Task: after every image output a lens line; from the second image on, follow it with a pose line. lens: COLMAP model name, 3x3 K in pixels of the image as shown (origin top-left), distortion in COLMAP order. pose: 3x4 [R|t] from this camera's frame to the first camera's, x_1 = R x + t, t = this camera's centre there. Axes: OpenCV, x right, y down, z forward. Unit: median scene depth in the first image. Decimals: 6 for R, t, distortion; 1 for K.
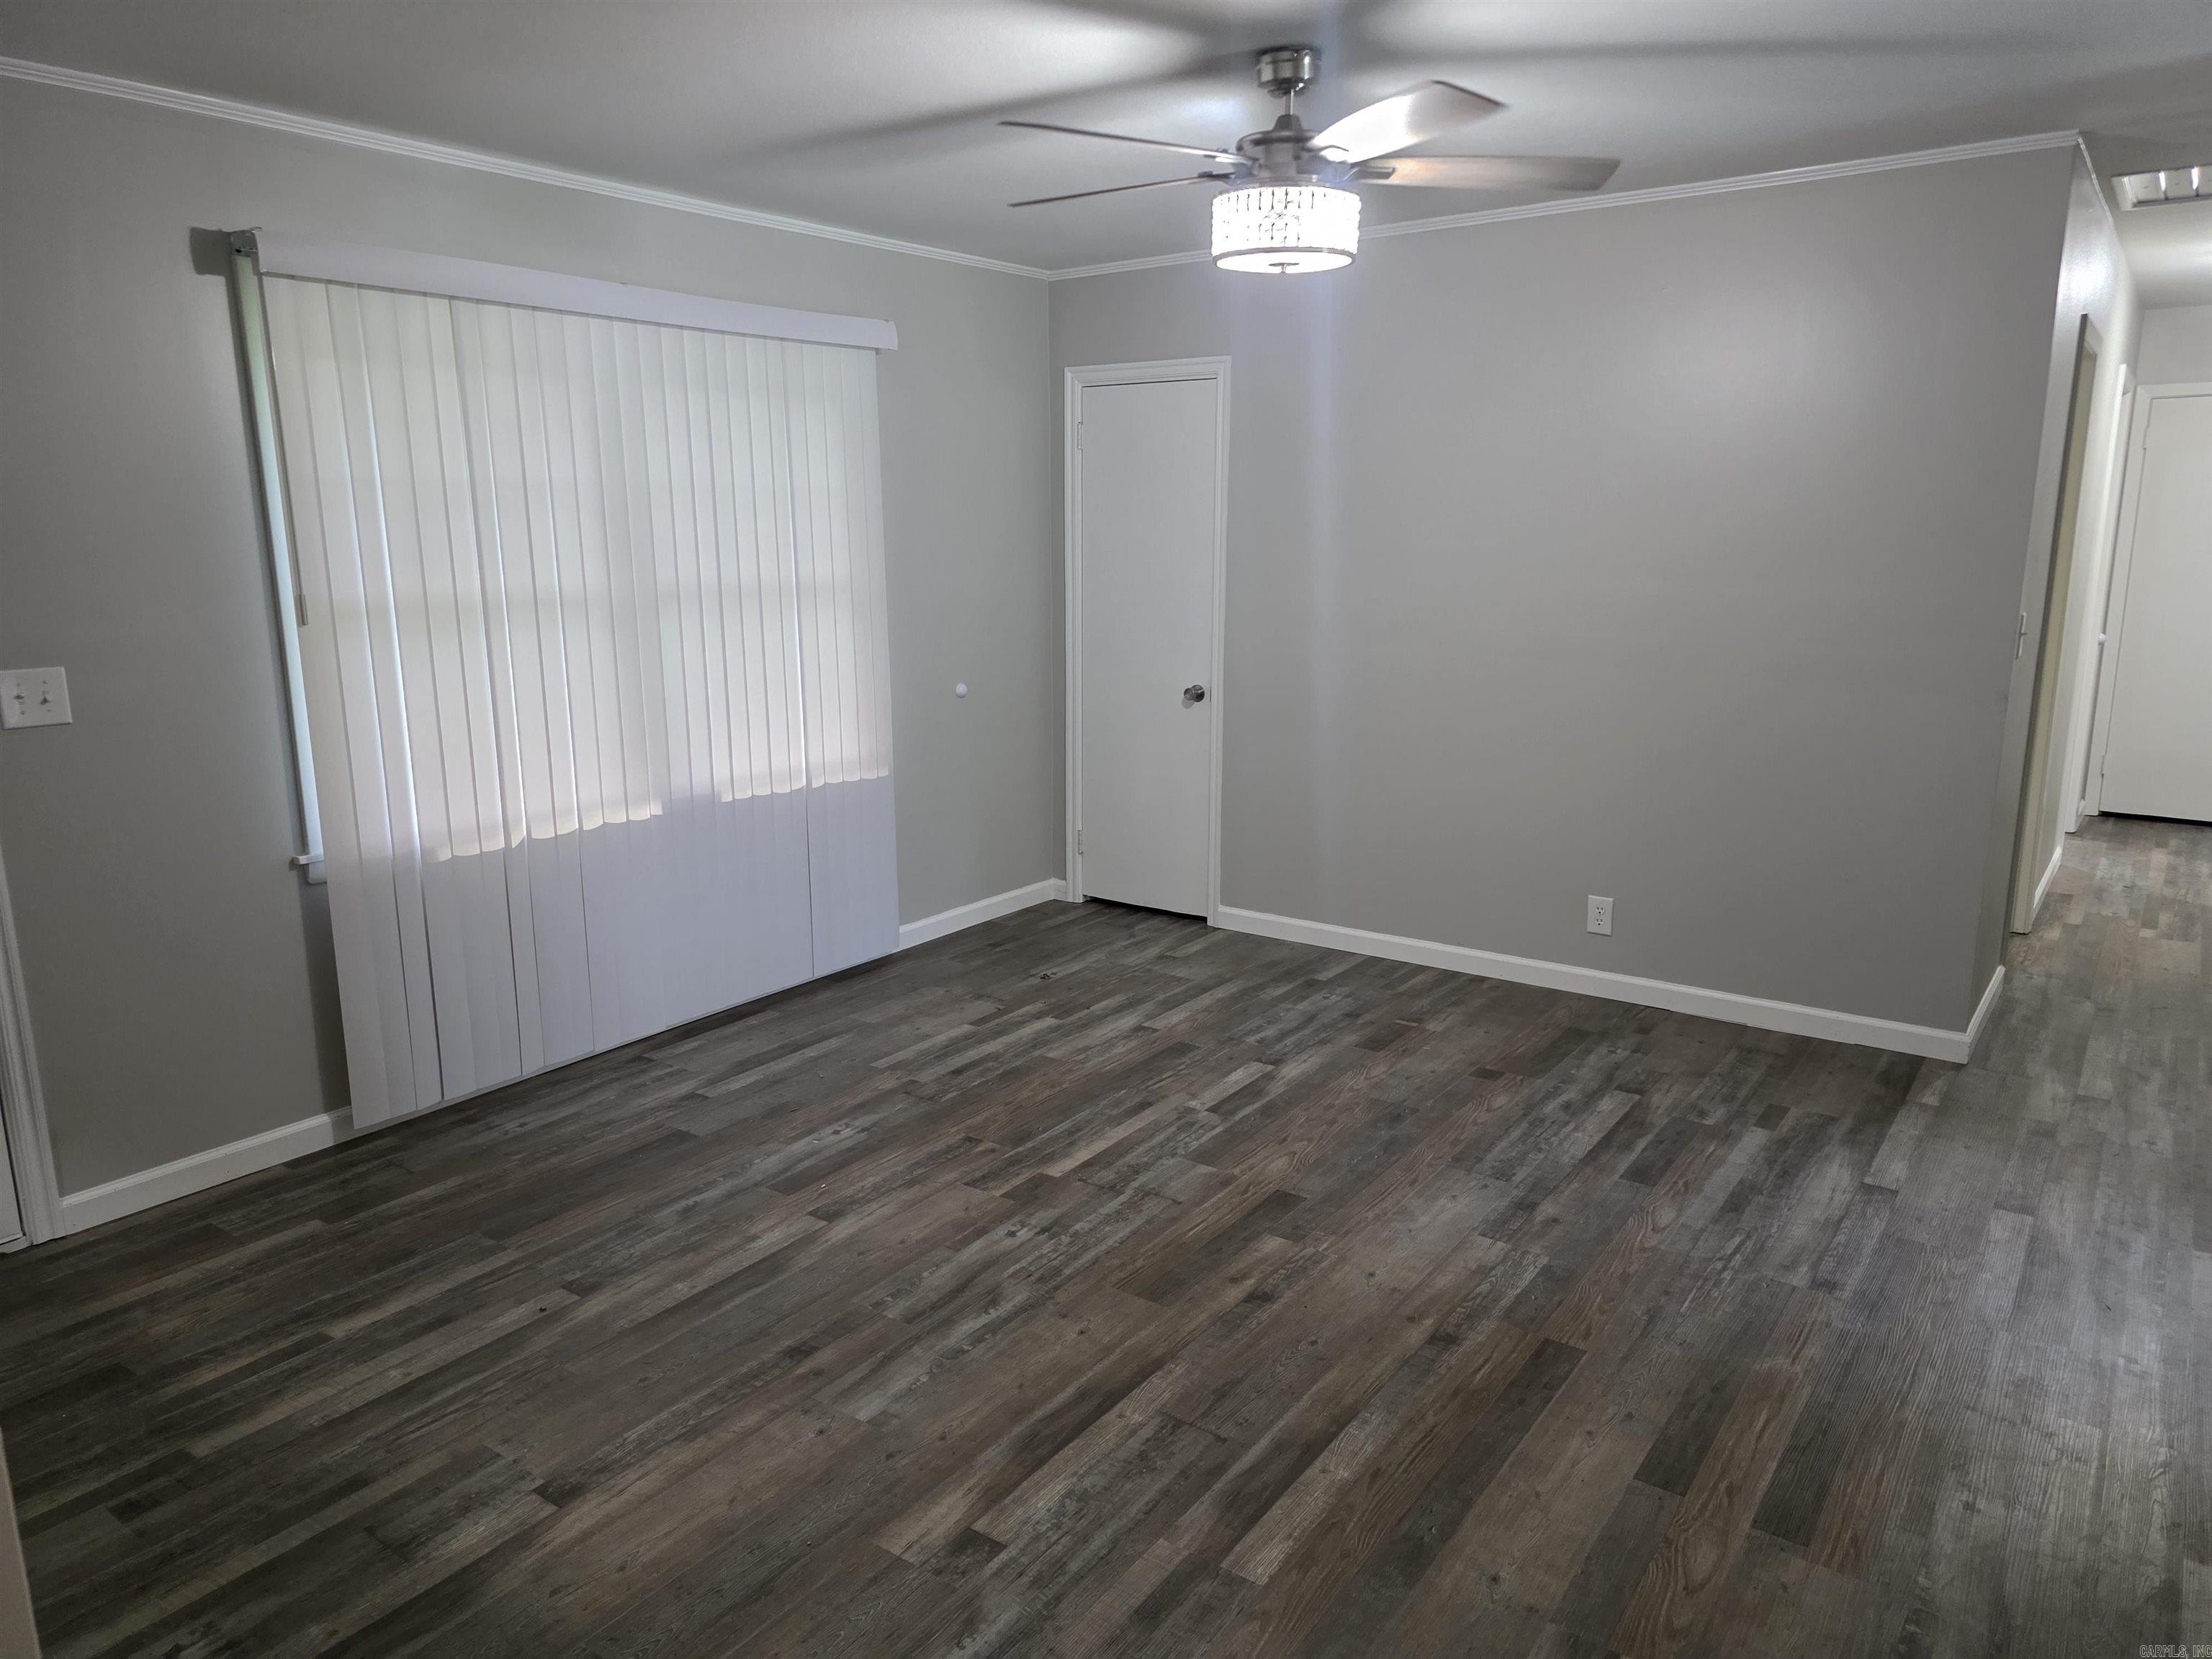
lens RADIAL K [[1464.0, 0, 1106.0], [0, 1464.0, 829.5], [0, 0, 1]] dist [0.051059, -0.044194]
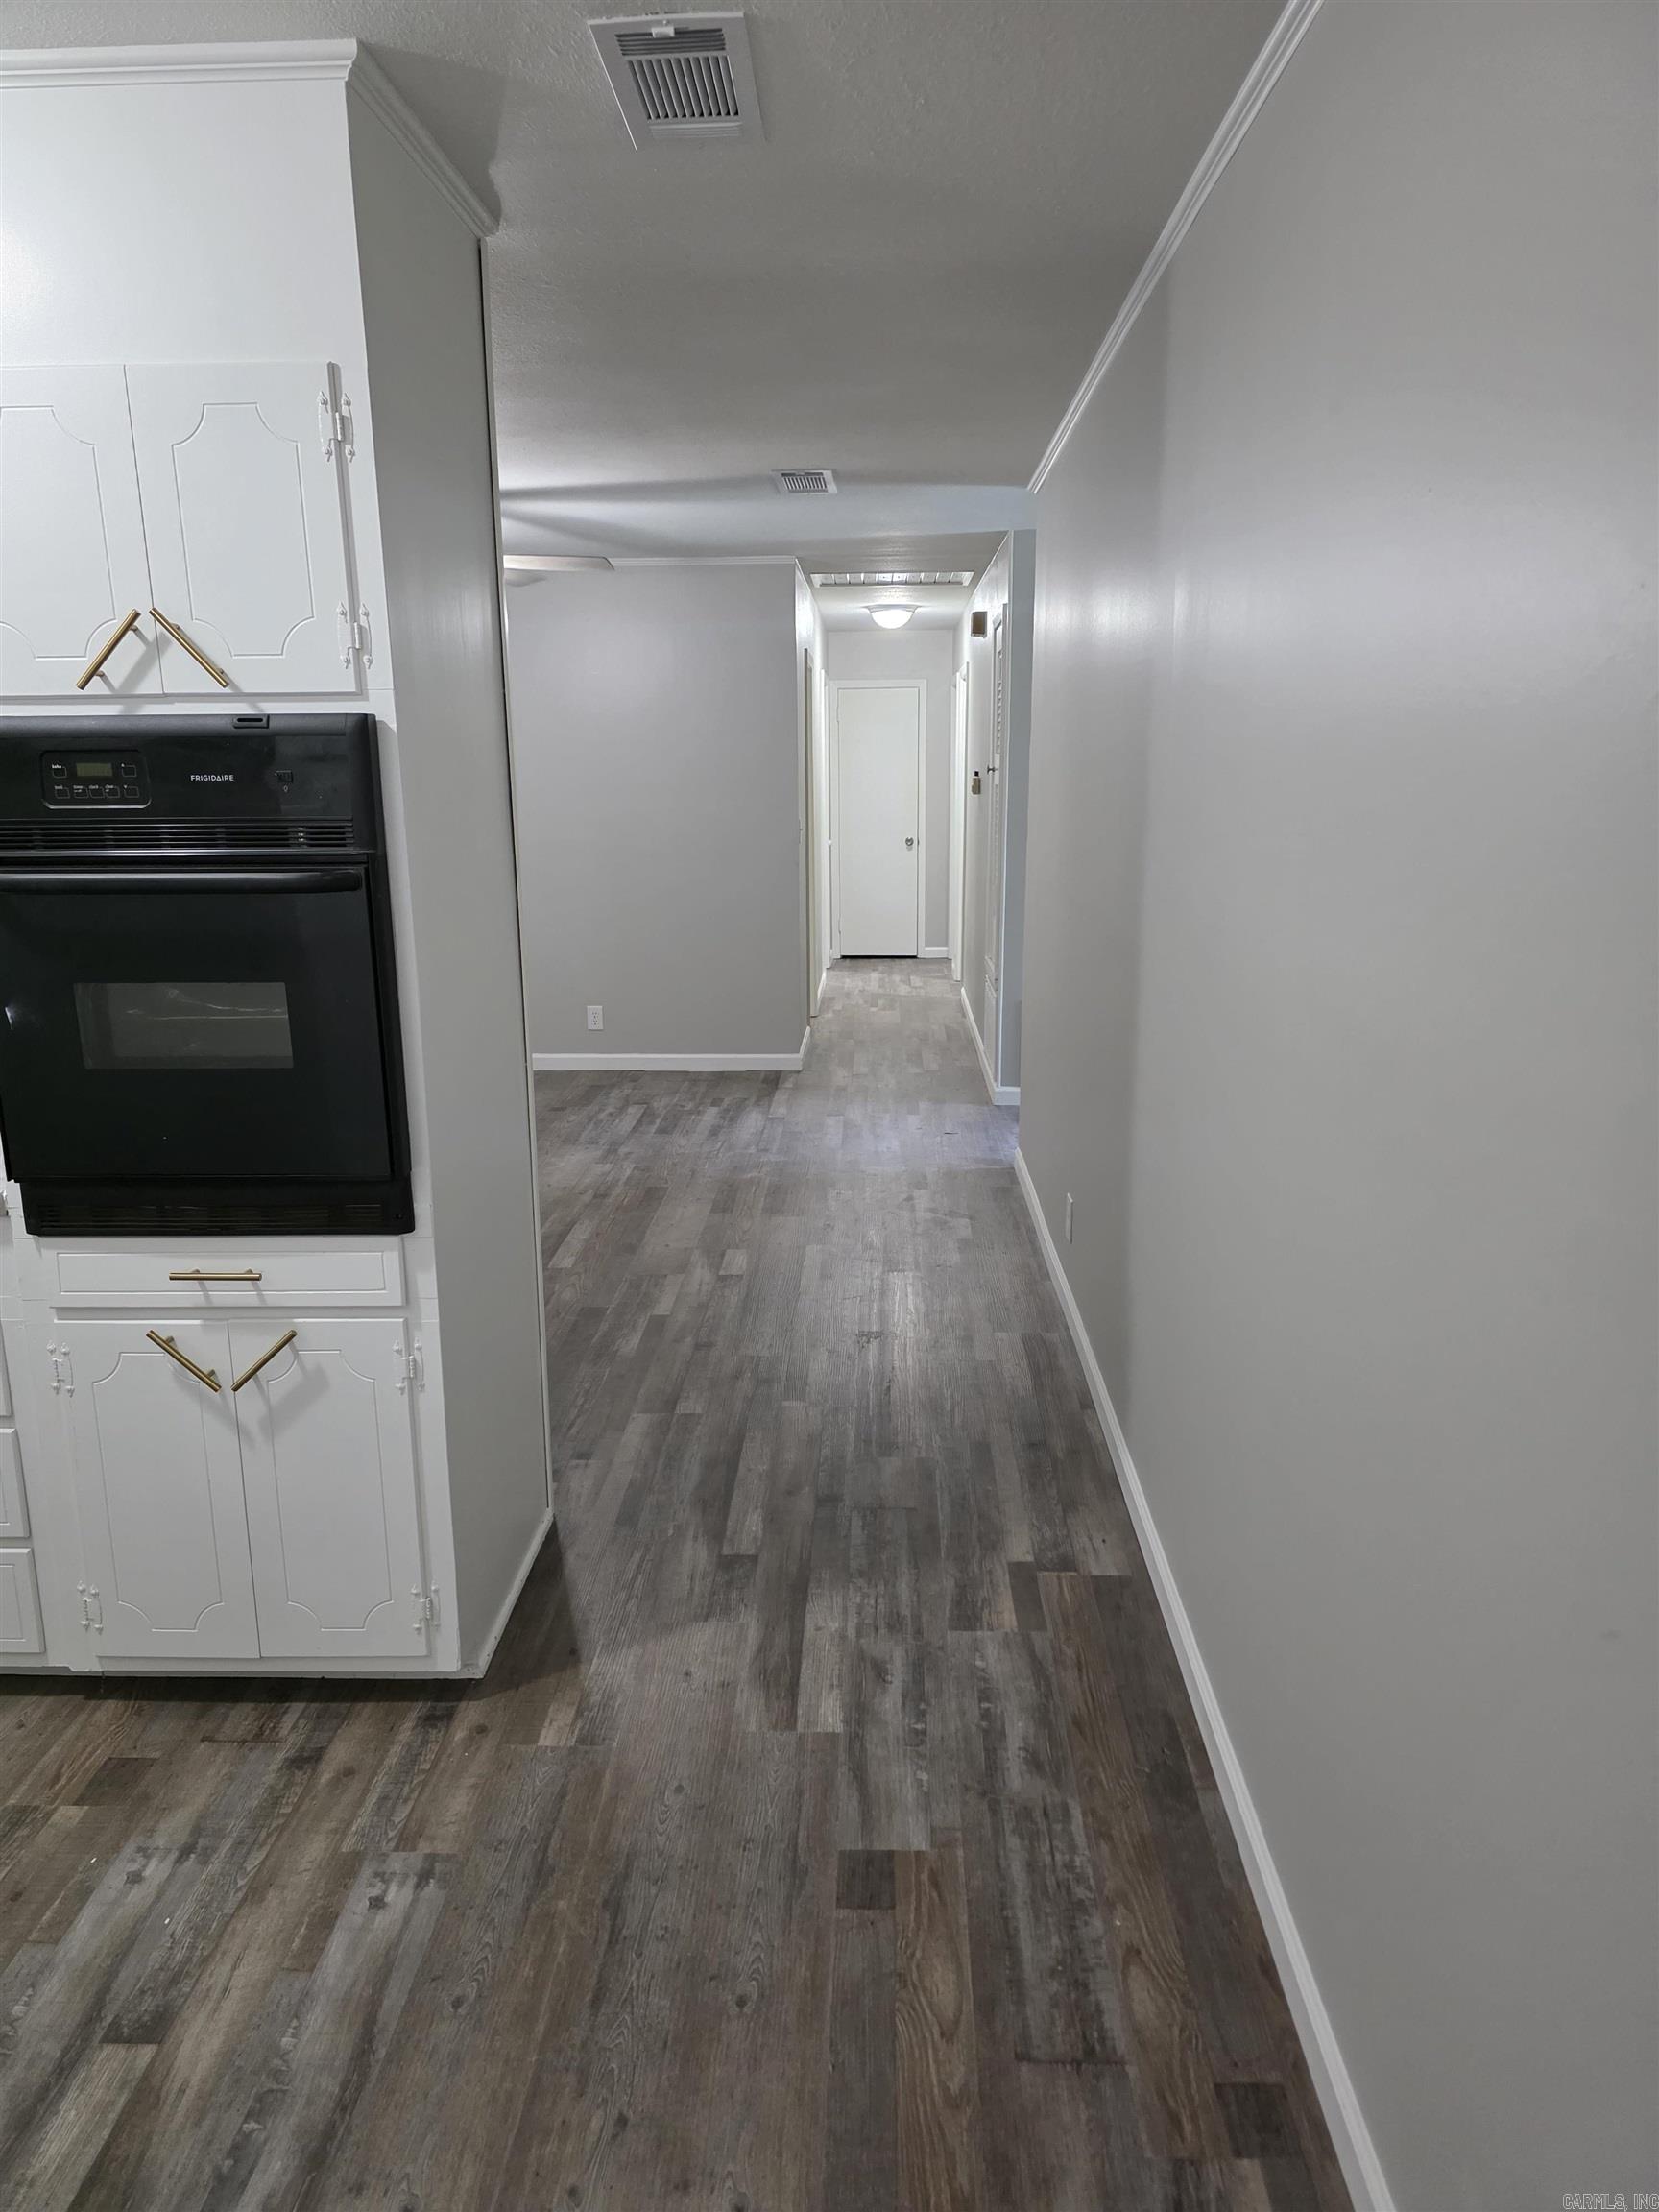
lens RADIAL K [[1494.6, 0, 829.5], [0, 1494.6, 1106.0], [0, 0, 1]] dist [0.188736, -0.000399]
pose [[0.826765, -0.125111, 0.548459, -0.411840], [0.119609, 0.991758, 0.045930, 0.126664], [-0.549685, 0.027628, 0.834915, -0.560329]]
